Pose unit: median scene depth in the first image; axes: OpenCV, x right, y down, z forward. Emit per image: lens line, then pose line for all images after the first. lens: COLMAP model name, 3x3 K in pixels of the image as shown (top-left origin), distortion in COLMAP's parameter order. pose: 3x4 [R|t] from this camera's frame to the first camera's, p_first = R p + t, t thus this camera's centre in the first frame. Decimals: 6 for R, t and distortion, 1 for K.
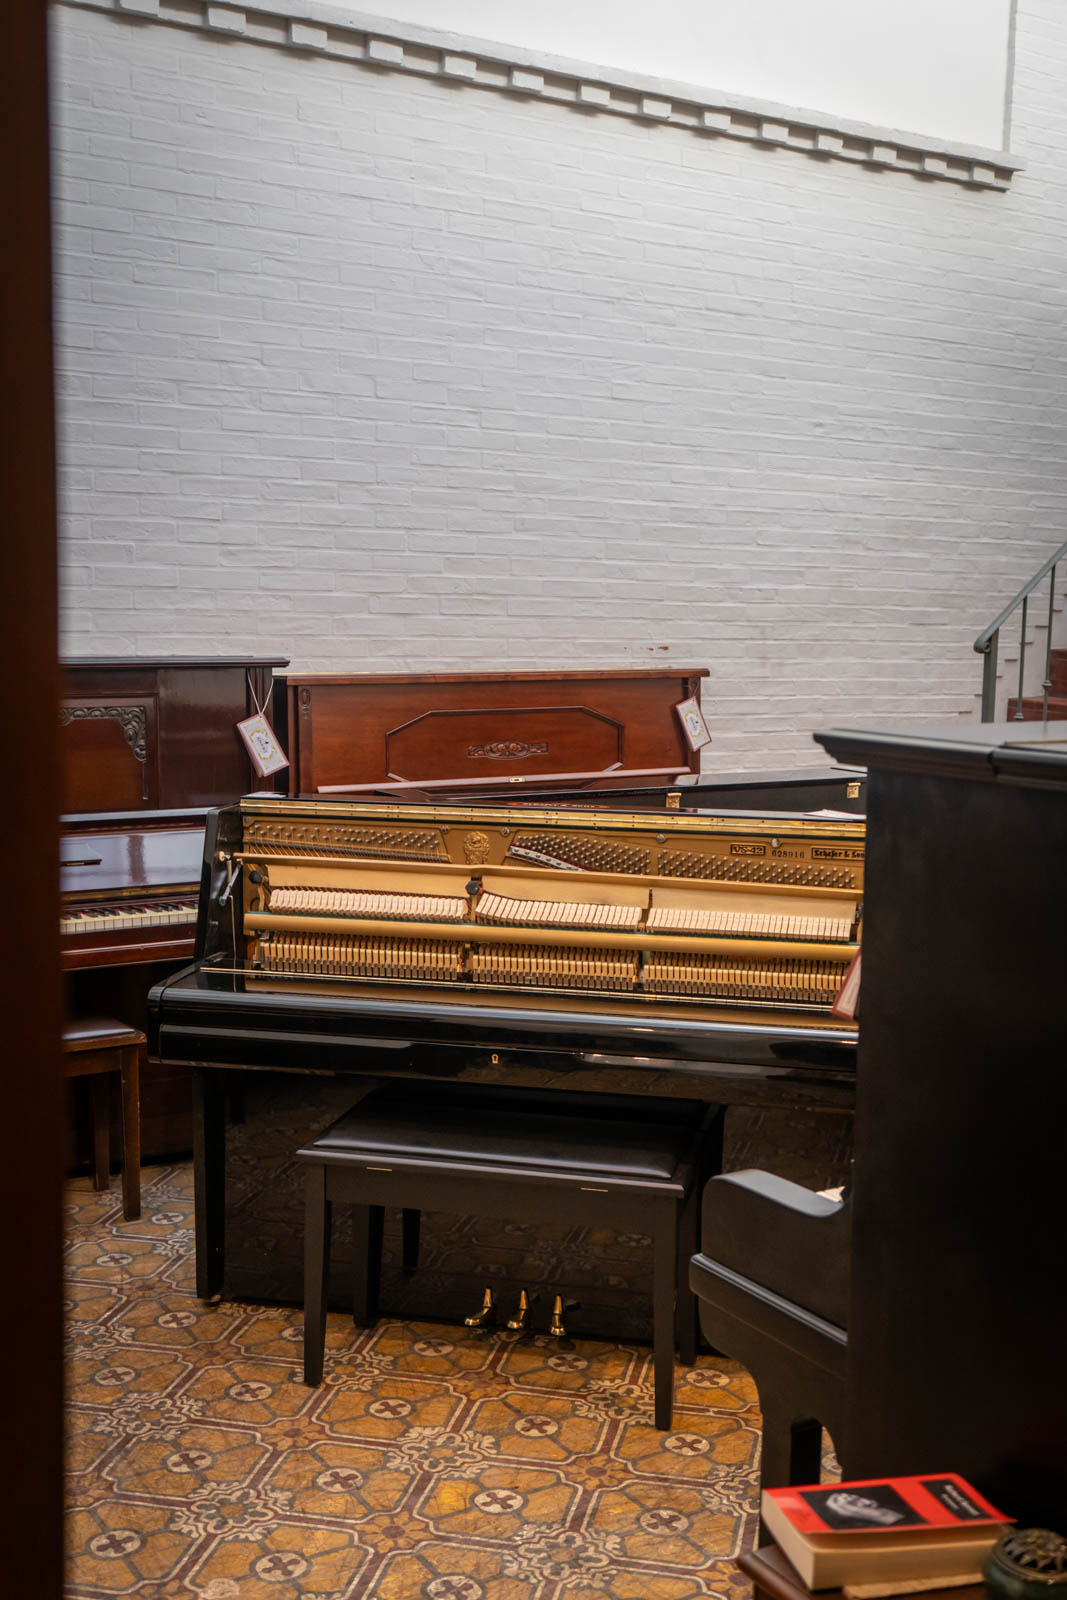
lens RADIAL K [[1732.0, 0, 541.7], [0, 1732.0, 804.1], [0, 0, 1]] dist [0.009800, 0.000000]
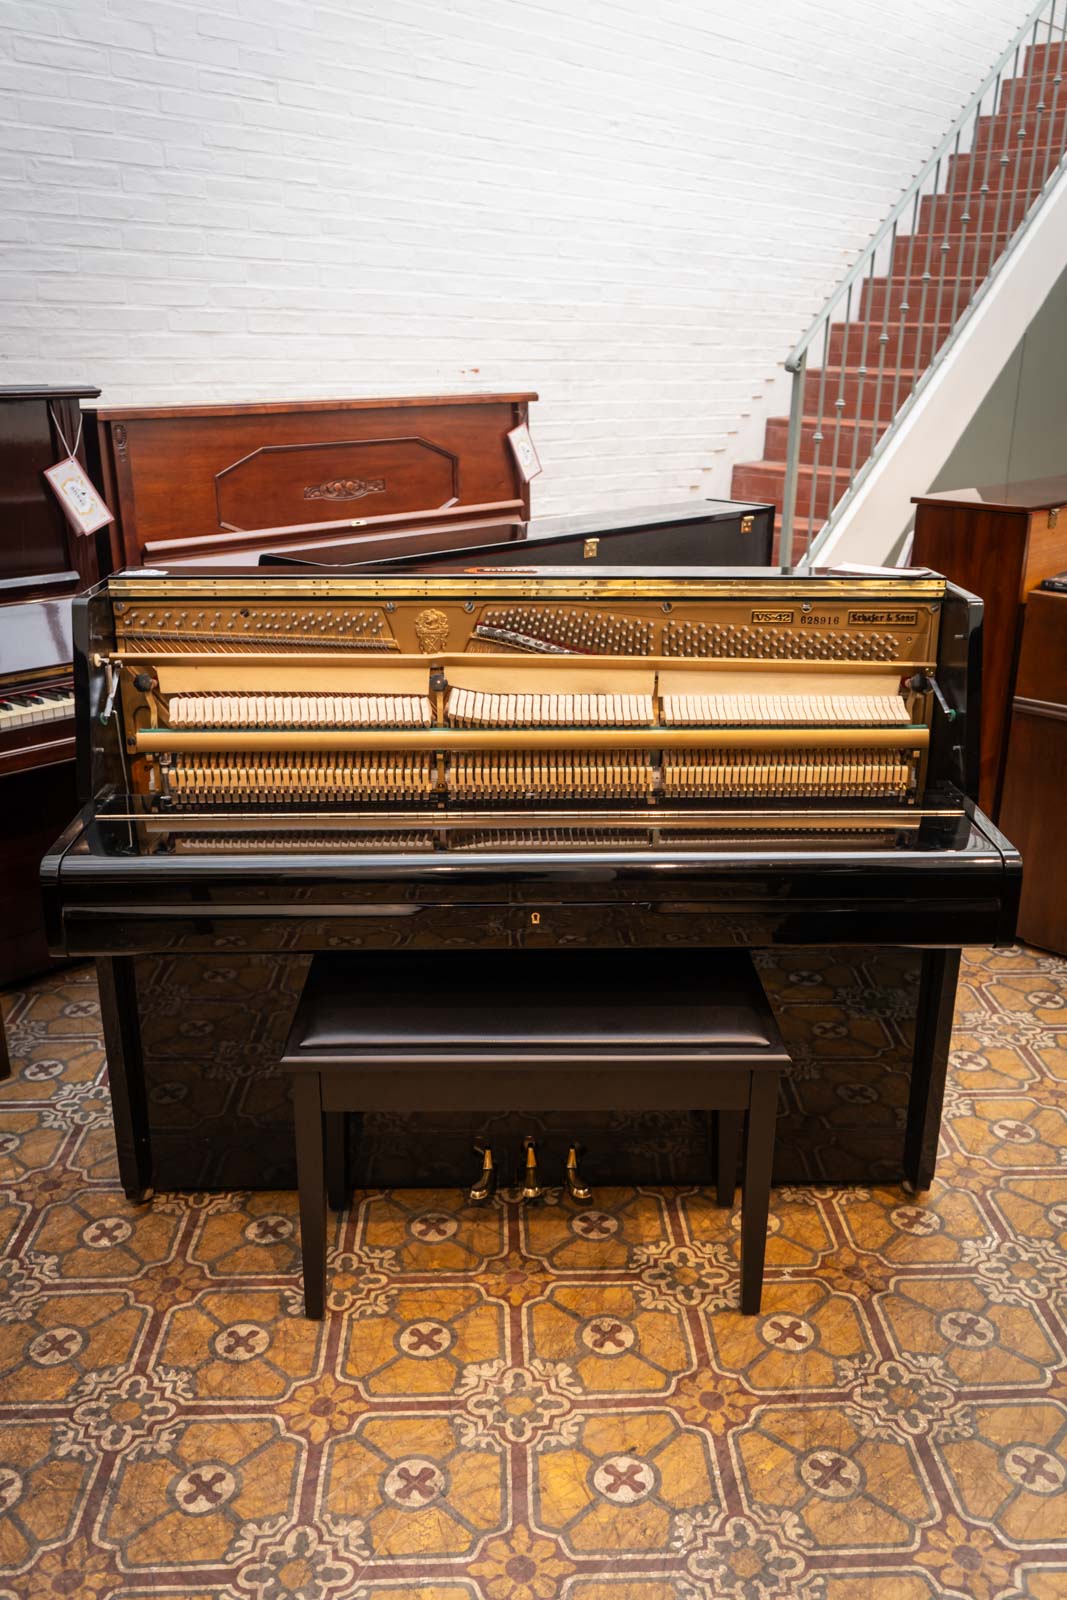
lens RADIAL K [[1356.7, 0, 549.9], [0, 1356.7, 814.9], [0, 0, 1]] dist [-0.013993, 0.014810]
pose [[0.966682, -0.090185, 0.239566, -0.139461], [0.035020, 0.973676, 0.225230, -0.029565], [-0.253573, -0.209336, 0.944394, 0.375084]]
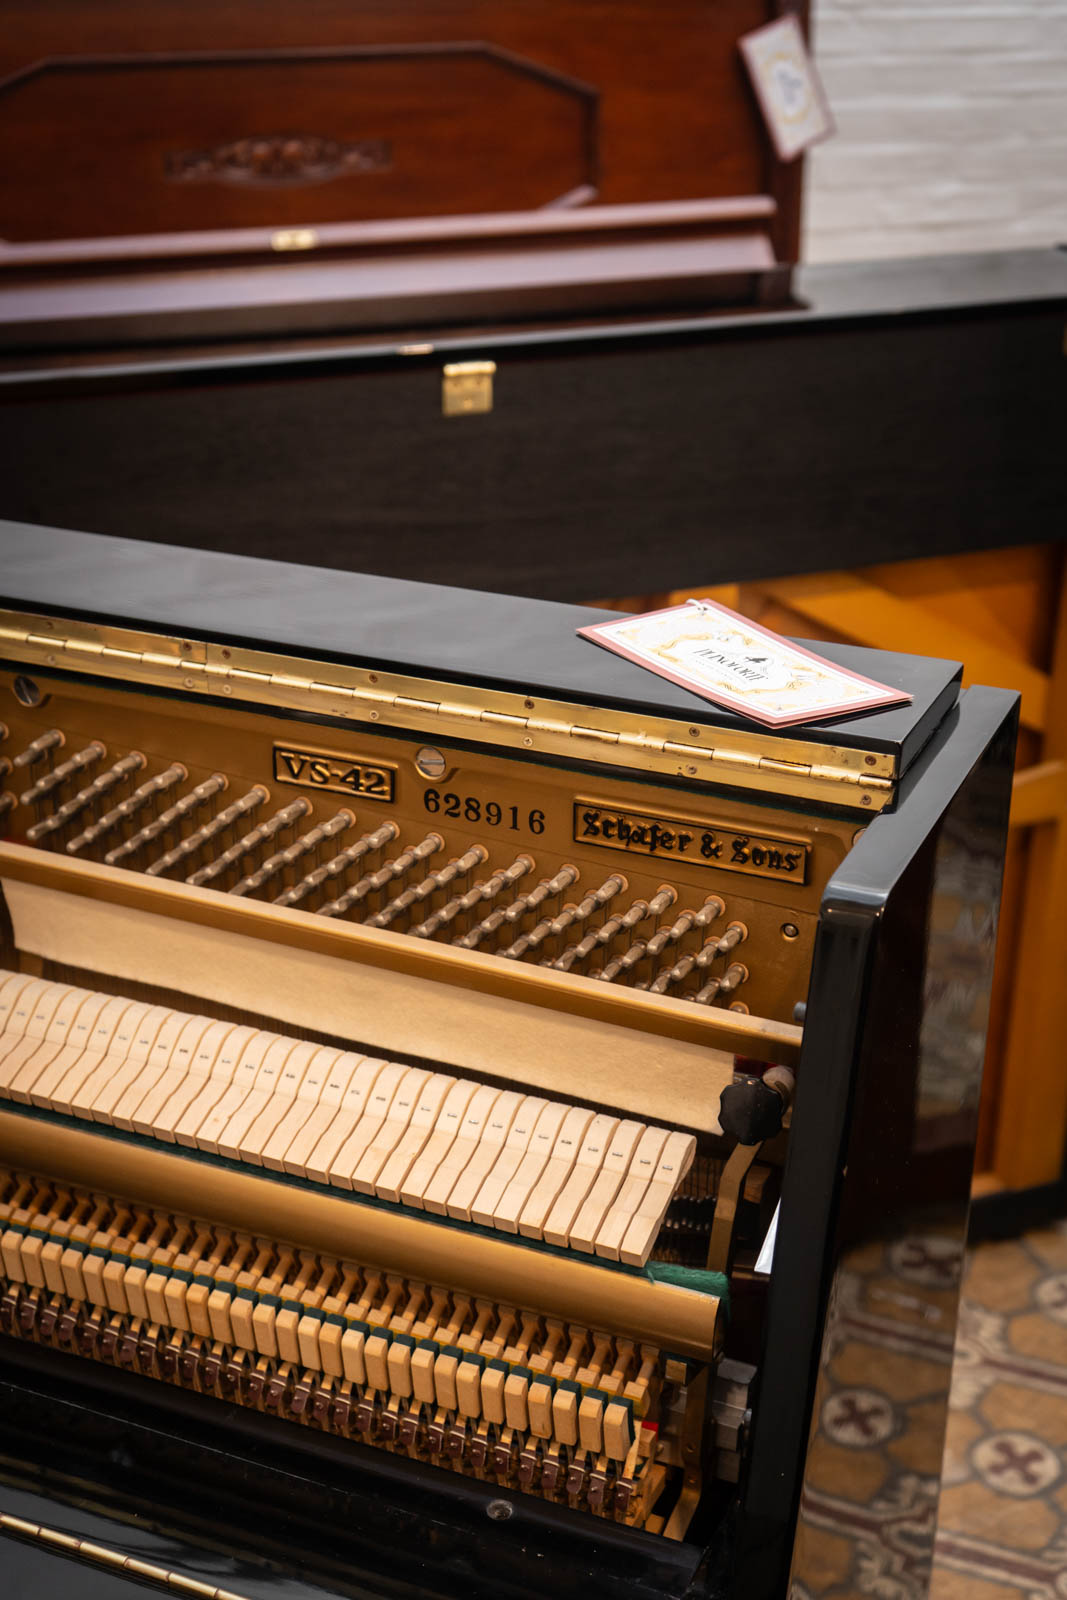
lens RADIAL K [[2024.5, 0, 586.2], [0, 2024.5, 815.0], [0, 0, 1]] dist [0.153131, 0.000000]
pose [[0.987354, 0.065155, -0.144525, 0.186424], [-0.015304, 0.946556, 0.322177, -0.059626], [0.157793, -0.315891, 0.935582, 0.693743]]
